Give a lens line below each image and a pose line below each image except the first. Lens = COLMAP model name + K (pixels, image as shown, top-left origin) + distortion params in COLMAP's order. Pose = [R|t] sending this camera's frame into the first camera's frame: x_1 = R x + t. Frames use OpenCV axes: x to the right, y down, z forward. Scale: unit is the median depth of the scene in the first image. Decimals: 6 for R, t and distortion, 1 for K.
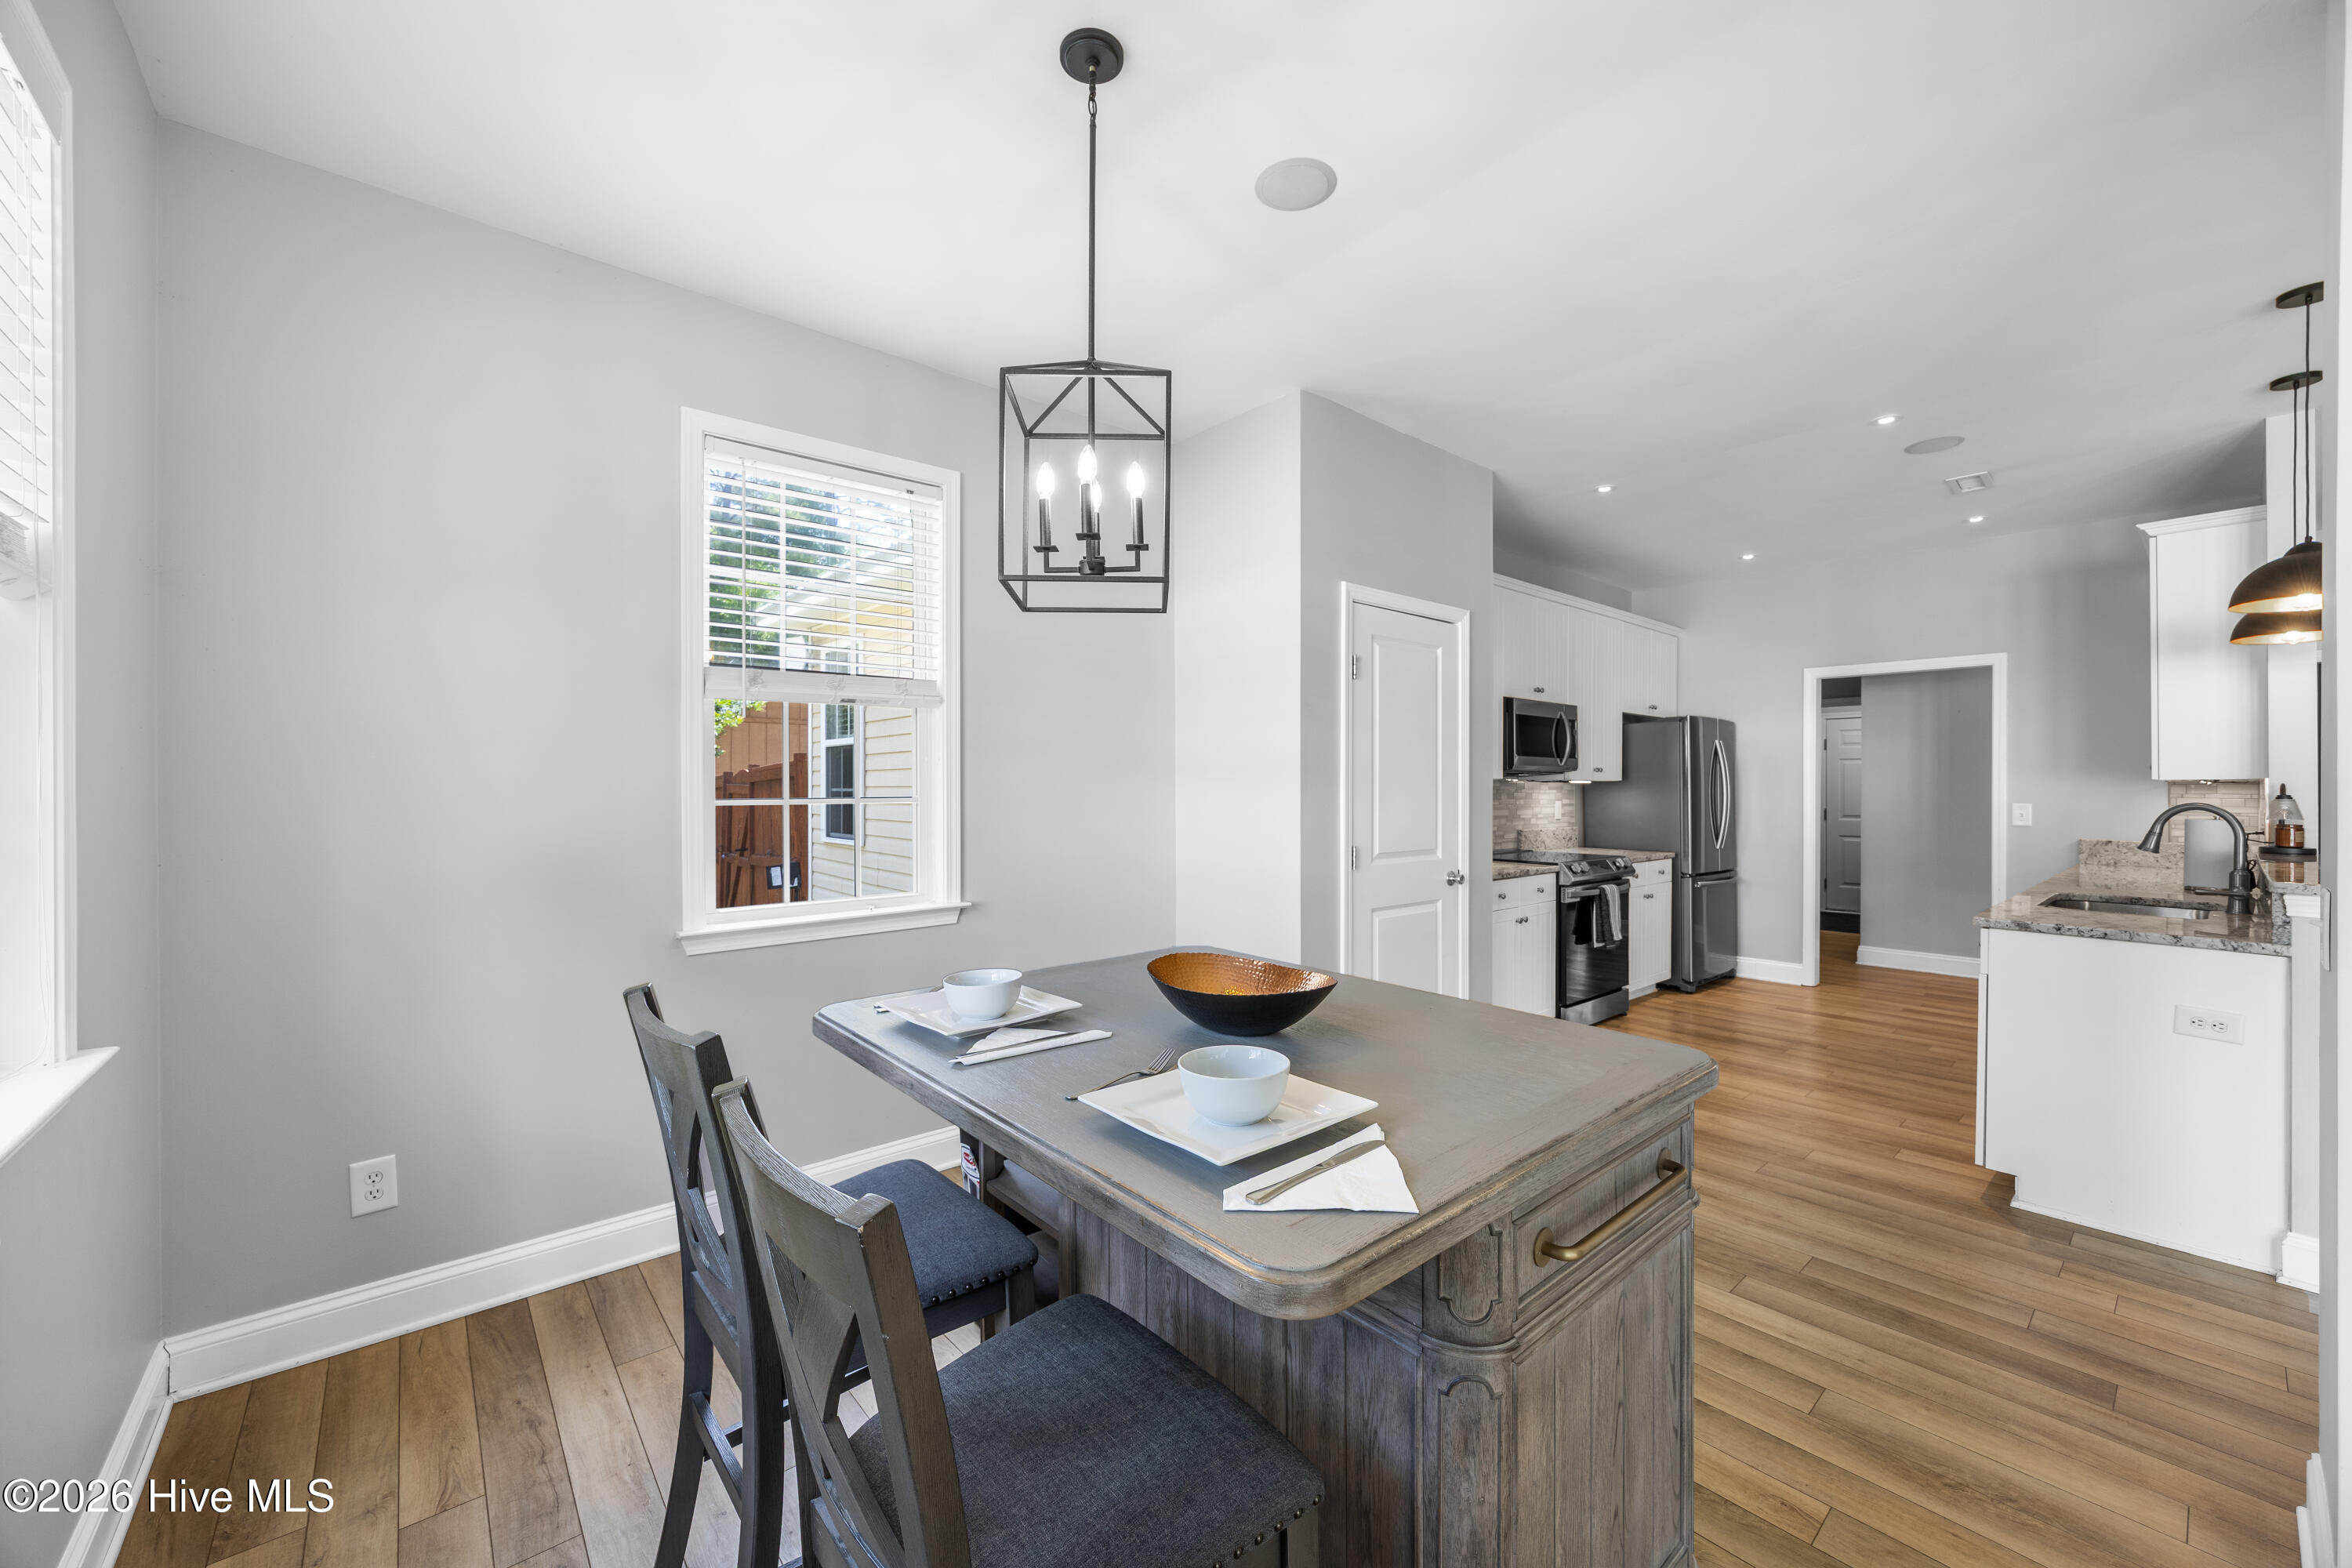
lens RADIAL K [[900.5, 0, 1167.2], [0, 900.5, 784.9], [0, 0, 1]] dist [-0.001343, 0.000492]
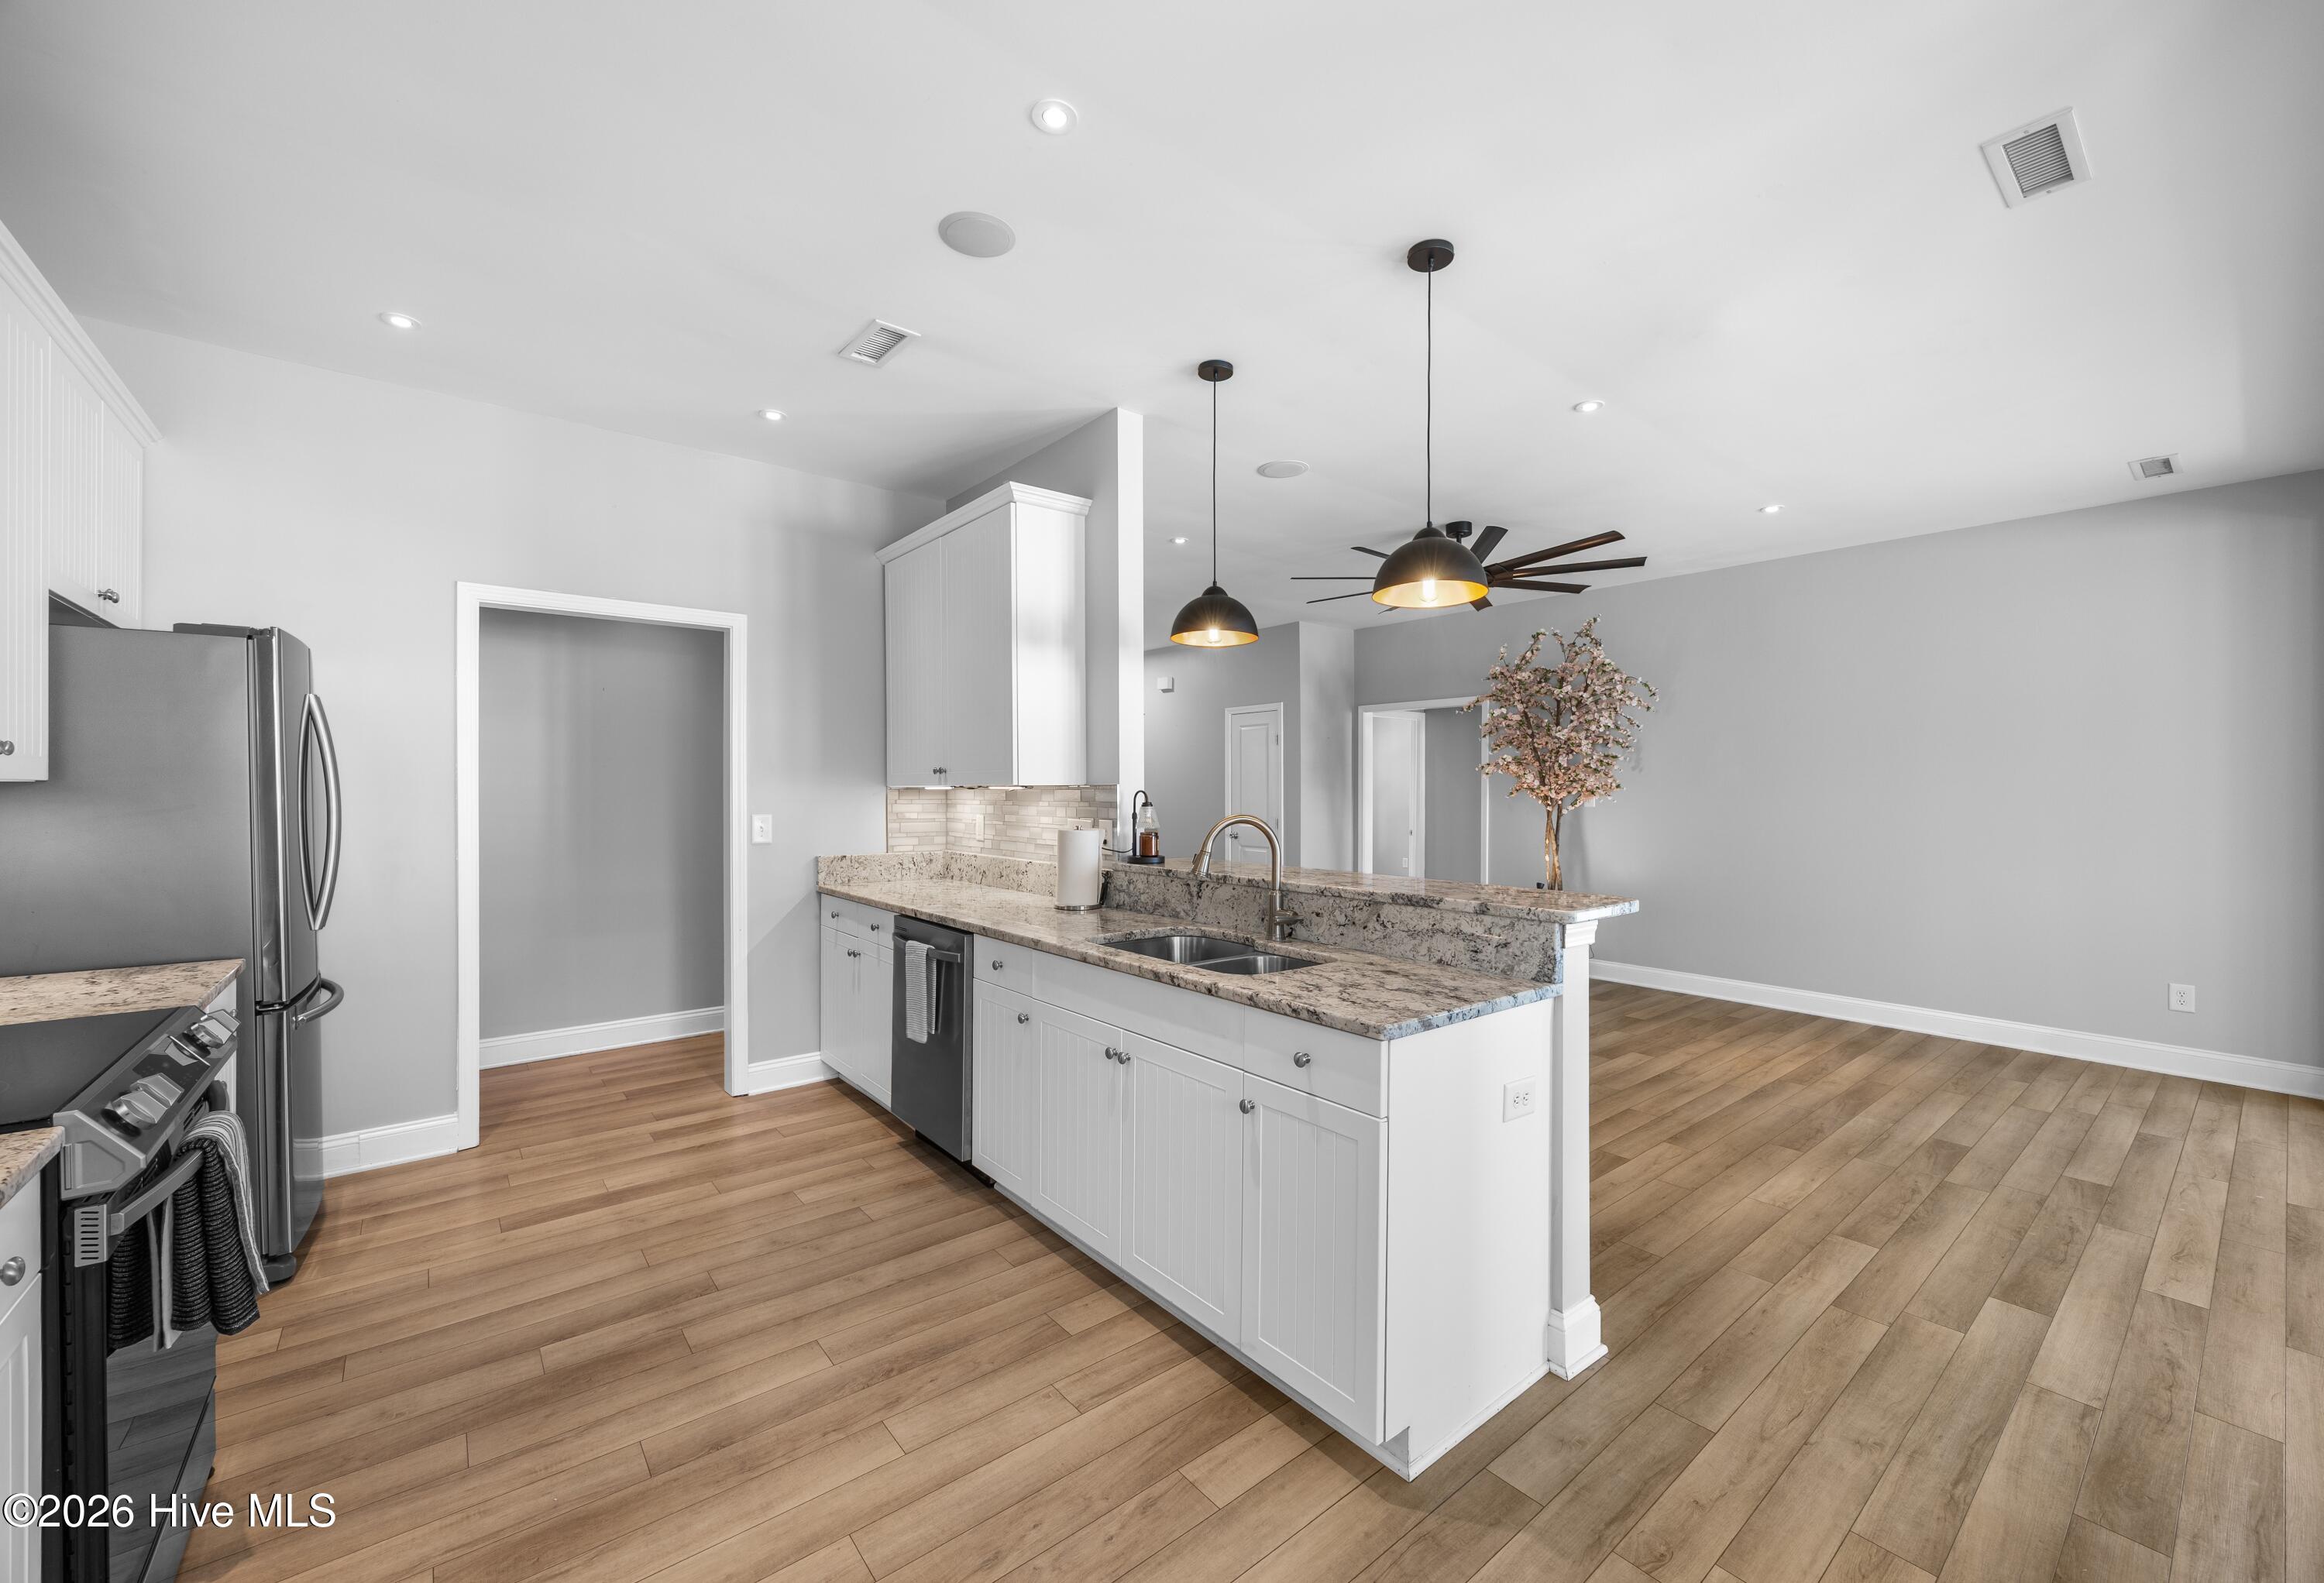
lens RADIAL K [[912.6, 0, 1174.9], [0, 912.6, 795.4], [0, 0, 1]] dist [0.000799, 0.000180]
pose [[0.015299, -0.009494, 0.999838, 0.182033], [-0.001999, 0.999953, 0.009526, -0.003966], [-0.999881, -0.002145, 0.015280, 0.664455]]
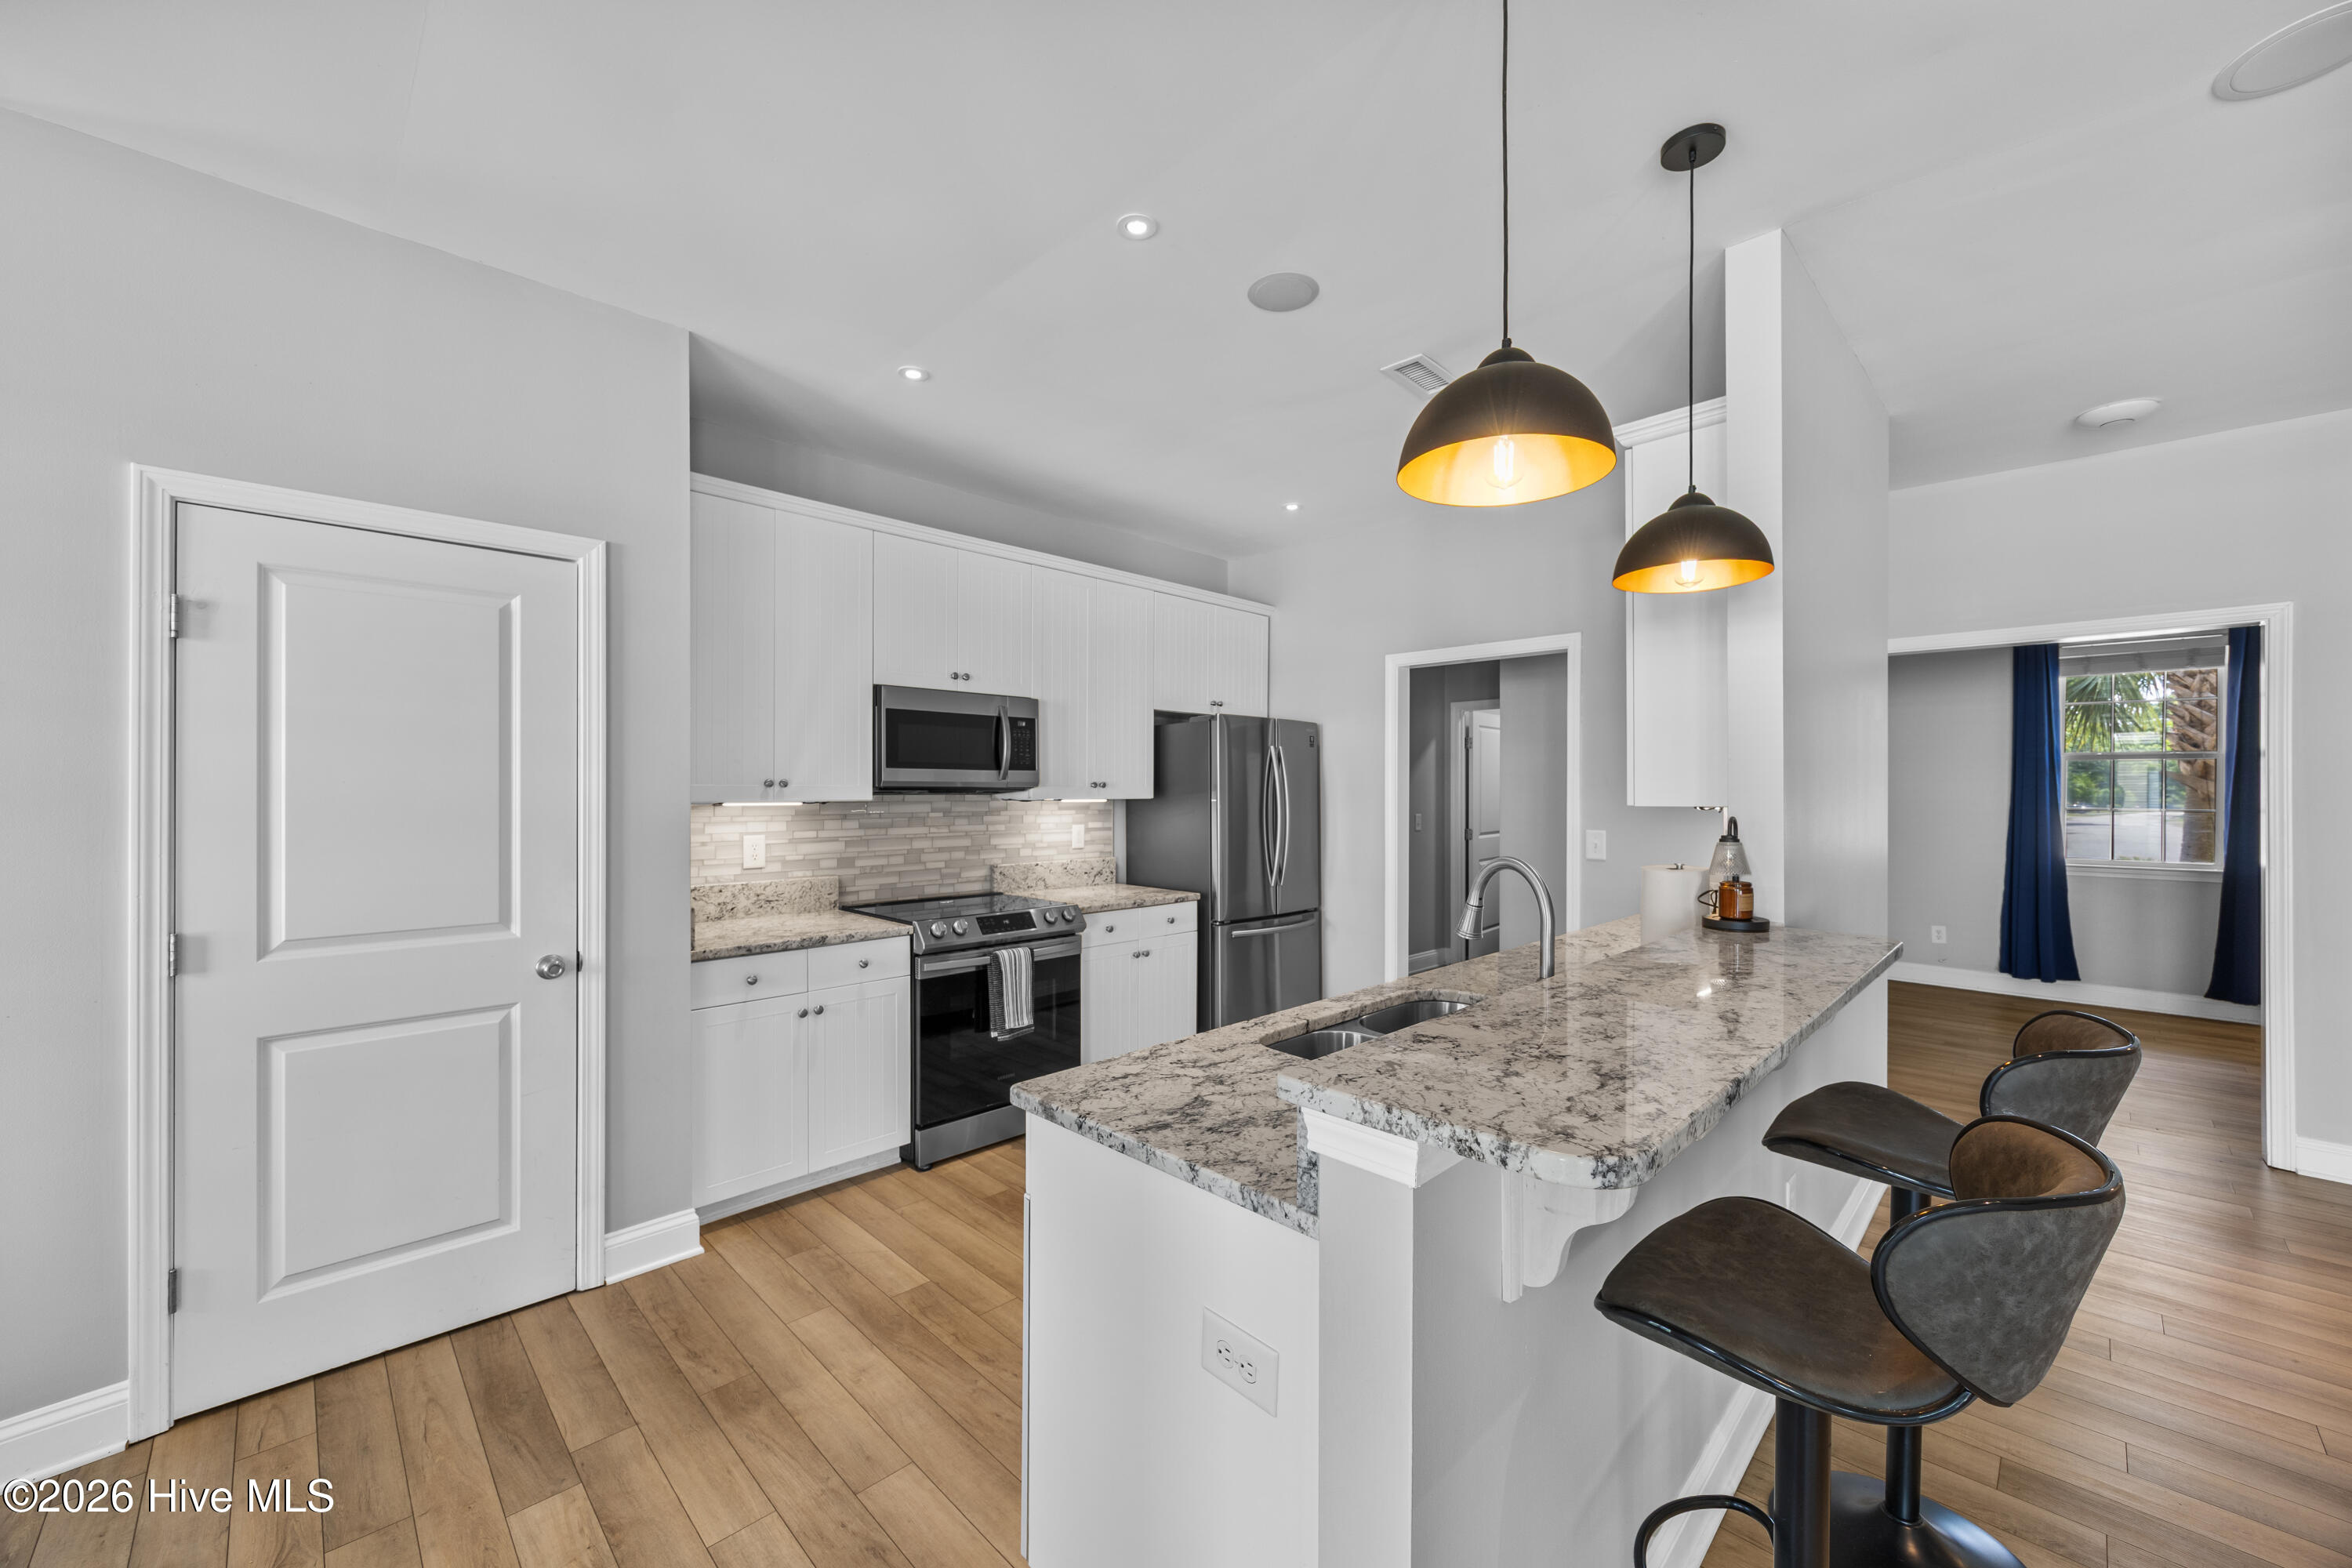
lens RADIAL K [[909.0, 0, 1176.0], [0, 909.0, 784.0], [0, 0, 1]] dist [-0.017653, -0.000026]
pose [[0.997018, 0.000446, 0.077169, 0.560366], [-0.000160, 0.999993, -0.003717, -0.016417], [-0.077170, 0.003693, 0.997011, 0.272968]]
